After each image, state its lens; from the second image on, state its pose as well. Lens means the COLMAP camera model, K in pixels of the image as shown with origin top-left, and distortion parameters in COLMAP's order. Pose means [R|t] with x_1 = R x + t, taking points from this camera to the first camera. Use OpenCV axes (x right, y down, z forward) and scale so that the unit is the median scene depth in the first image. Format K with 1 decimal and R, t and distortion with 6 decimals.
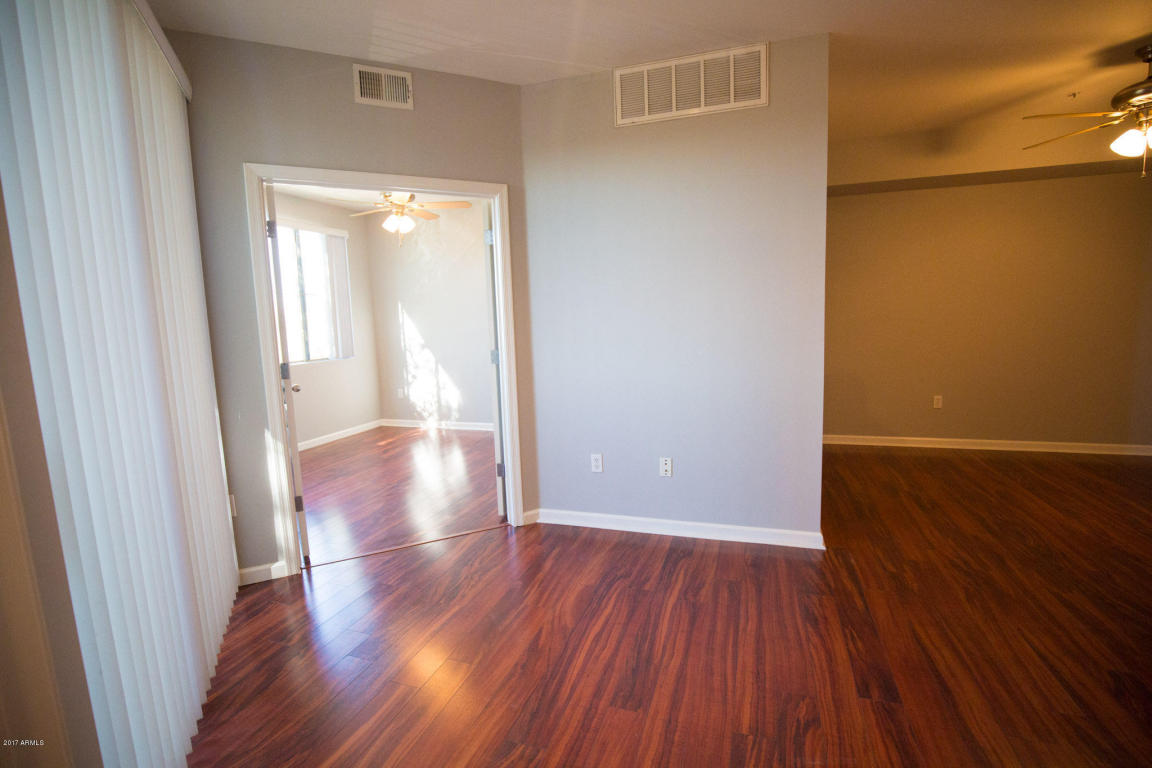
lens RADIAL K [[526.0, 0, 581.7], [0, 526.0, 384.3], [0, 0, 1]] dist [-0.027162, 0.000271]
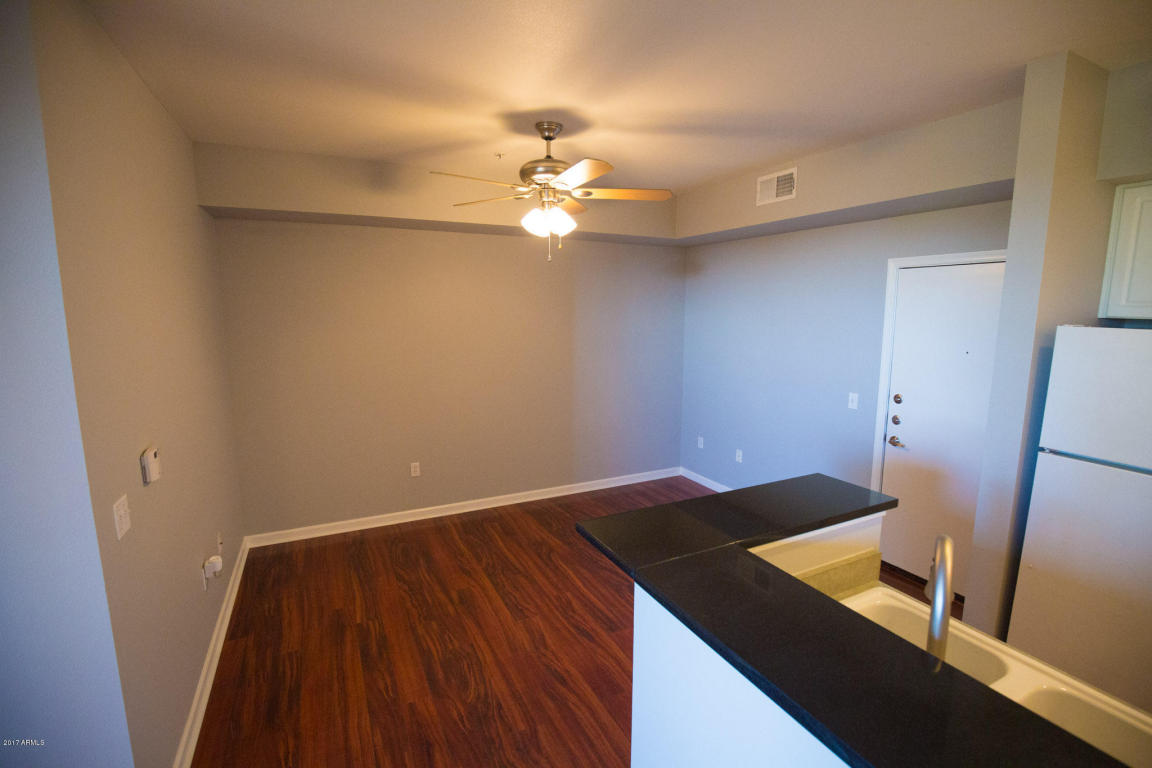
lens RADIAL K [[526.4, 0, 579.6], [0, 526.4, 380.0], [0, 0, 1]] dist [-0.040667, 0.007101]
pose [[0.709811, -0.063201, 0.701551, 0.449347], [0.065262, 0.997583, 0.023840, -0.207476], [-0.701362, 0.028863, 0.712220, 0.267745]]
